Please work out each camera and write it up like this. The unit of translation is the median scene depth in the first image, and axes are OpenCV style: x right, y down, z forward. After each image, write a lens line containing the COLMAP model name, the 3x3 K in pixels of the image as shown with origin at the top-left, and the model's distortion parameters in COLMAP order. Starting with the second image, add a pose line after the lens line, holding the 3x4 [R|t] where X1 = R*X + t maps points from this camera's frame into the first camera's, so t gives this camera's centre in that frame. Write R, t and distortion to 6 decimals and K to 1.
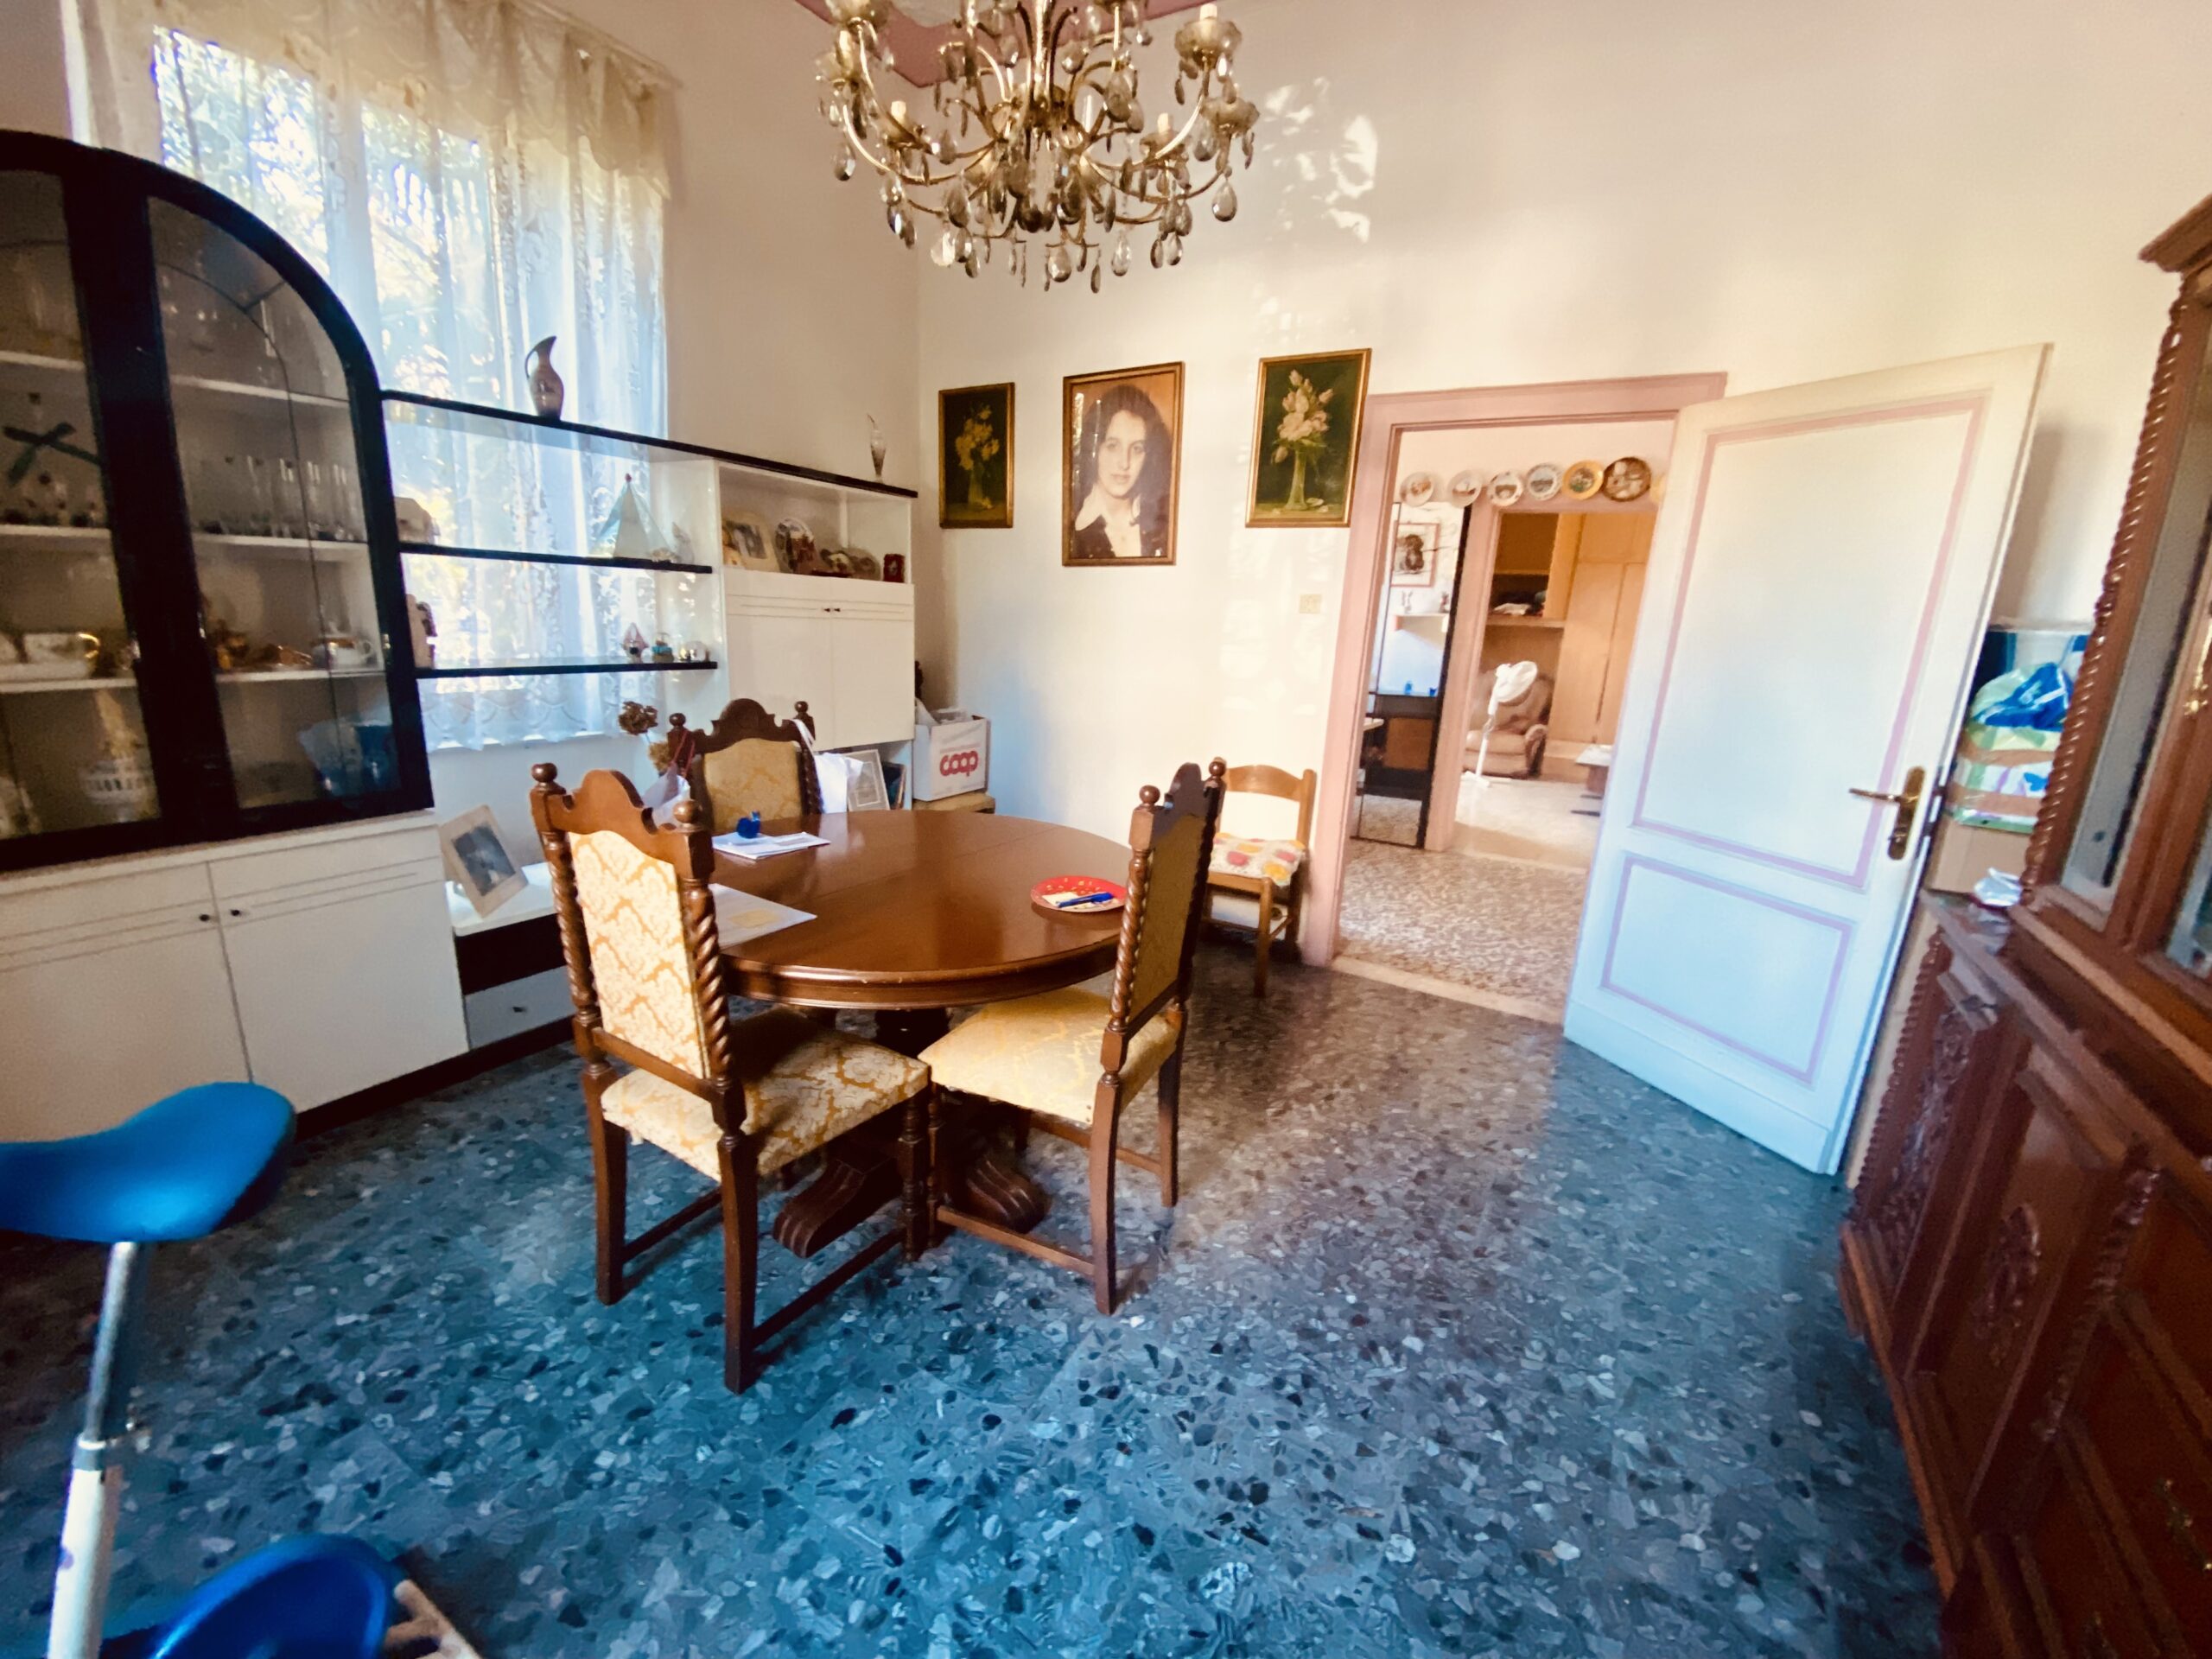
lens RADIAL K [[919.1, 0, 1106.0], [0, 919.1, 829.5], [0, 0, 1]] dist [0.096603, -0.045215]
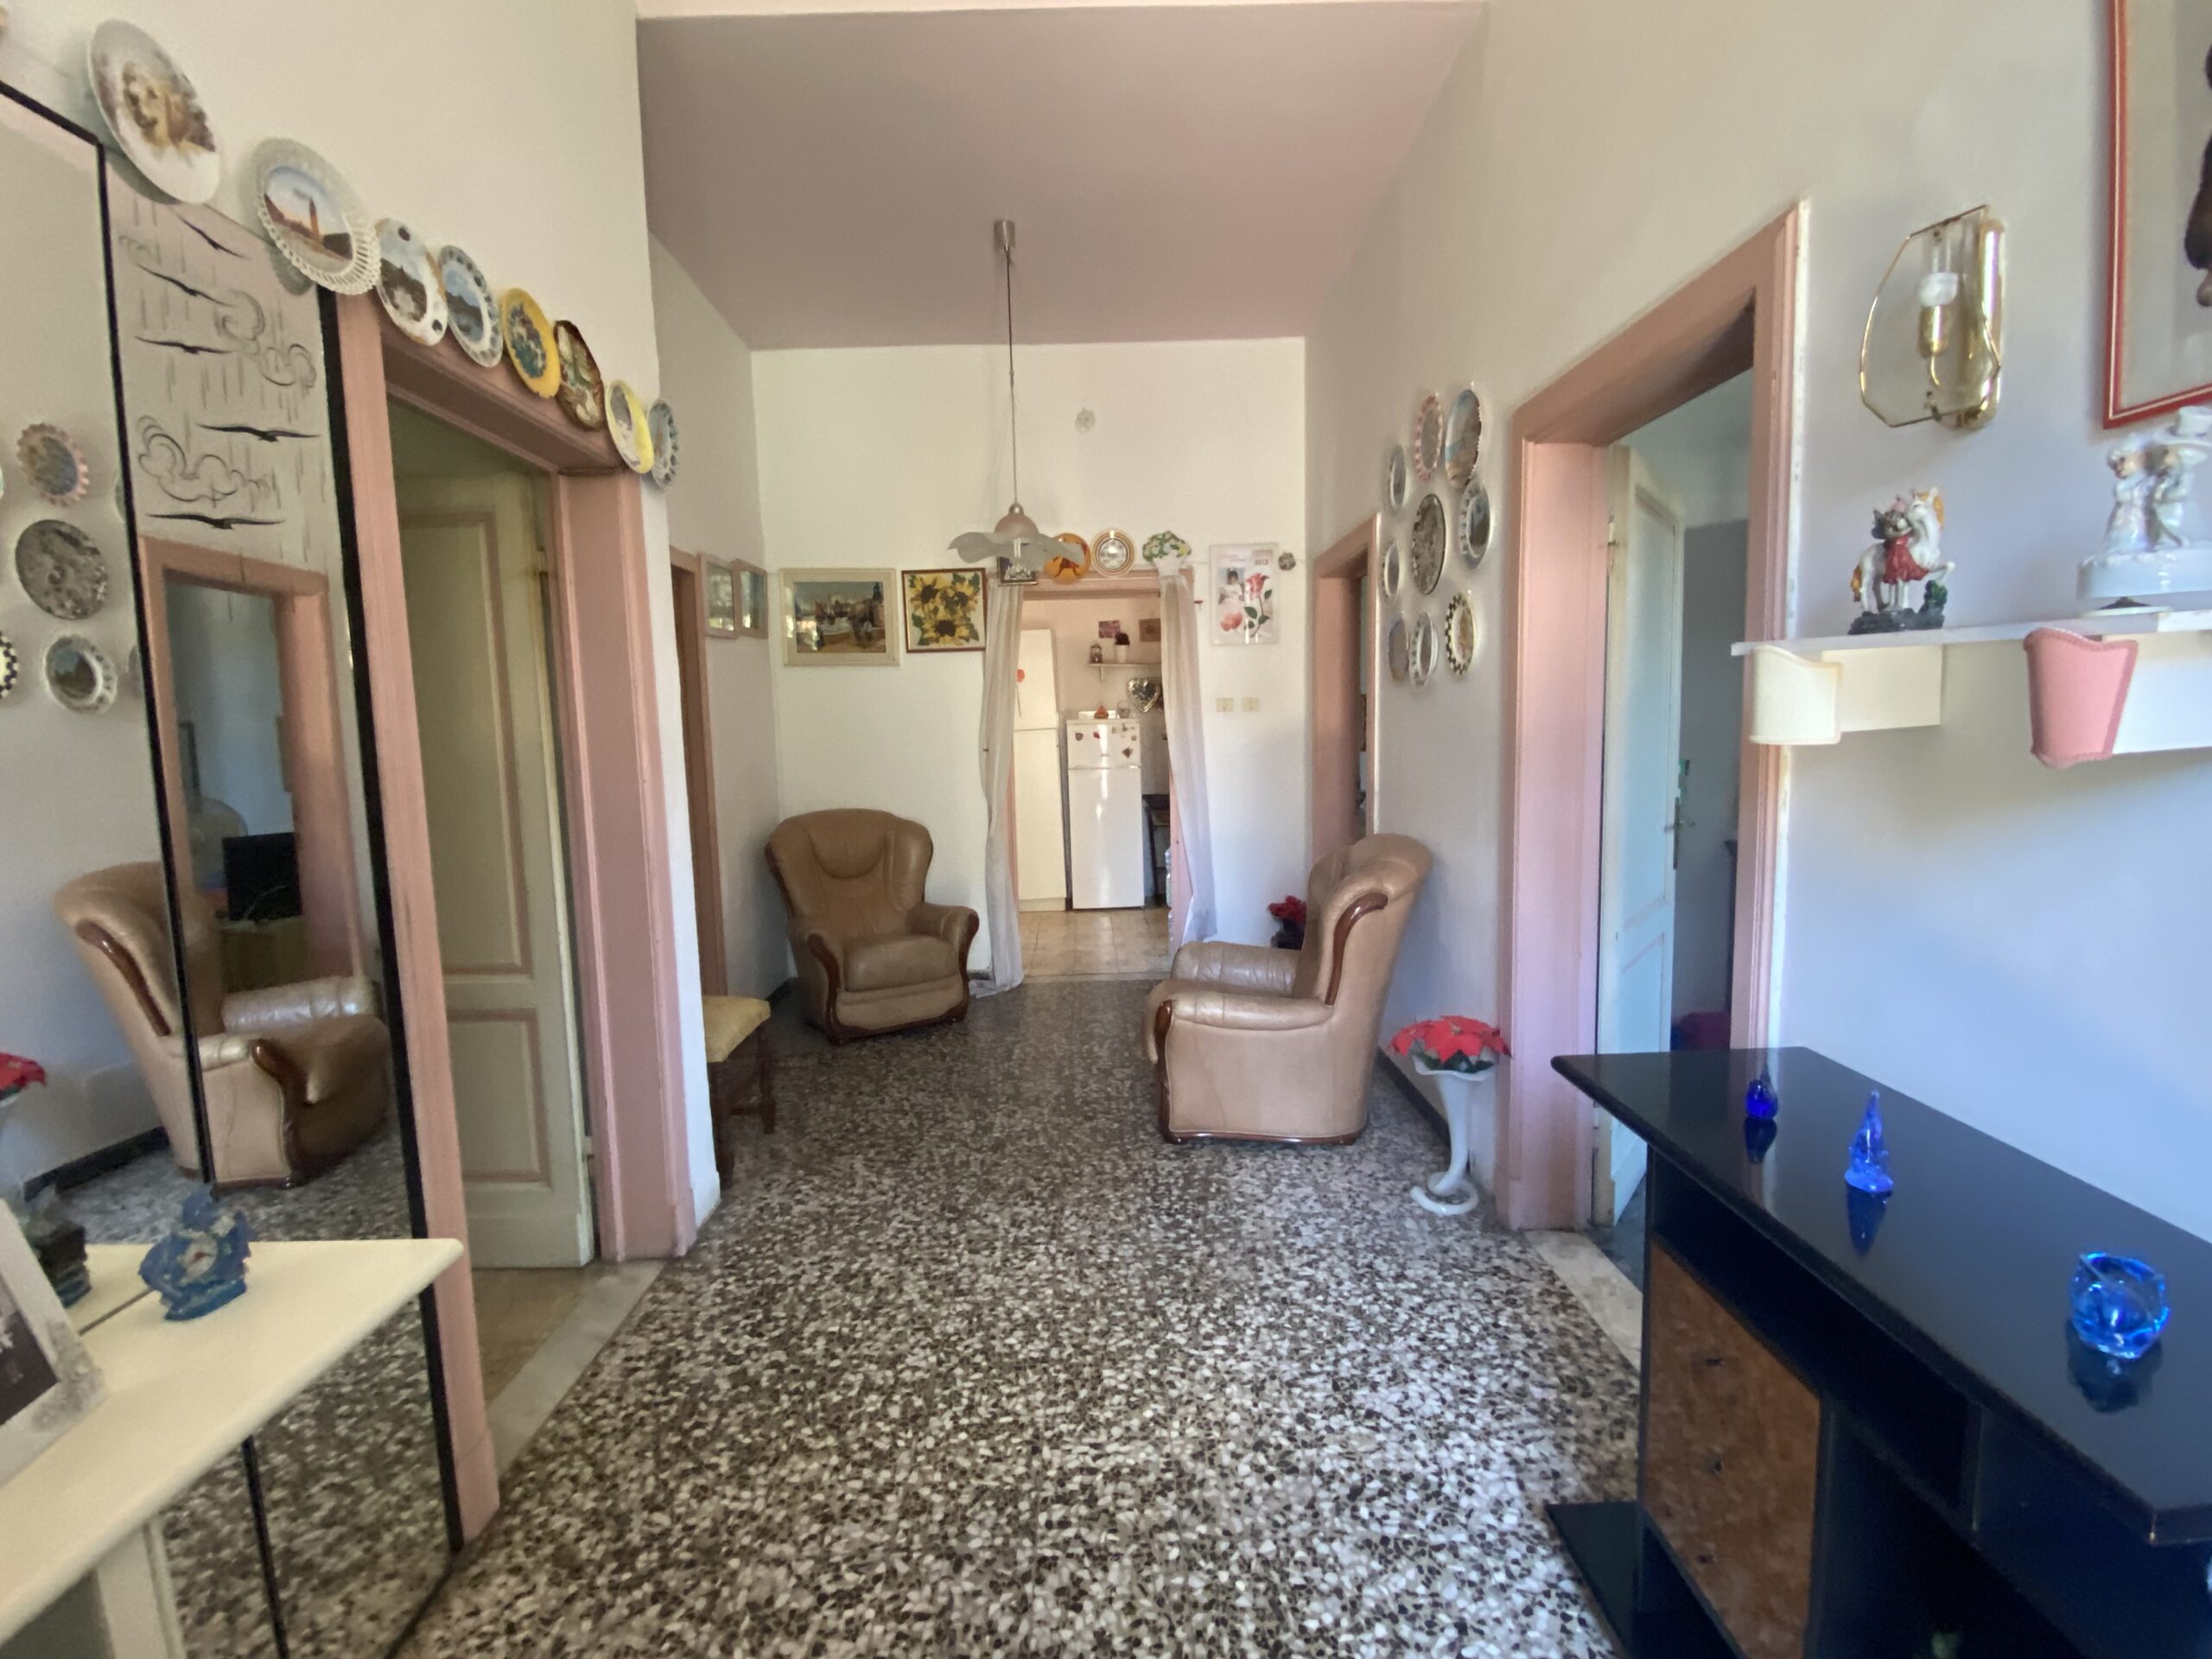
lens RADIAL K [[1050.8, 0, 1106.0], [0, 1050.8, 829.5], [0, 0, 1]] dist [0.099758, -0.049518]
pose [[-0.529209, -0.126429, 0.839020, 0.007435], [0.197647, 0.943267, 0.266802, -0.278769], [-0.825151, 0.307024, -0.474197, 1.148143]]
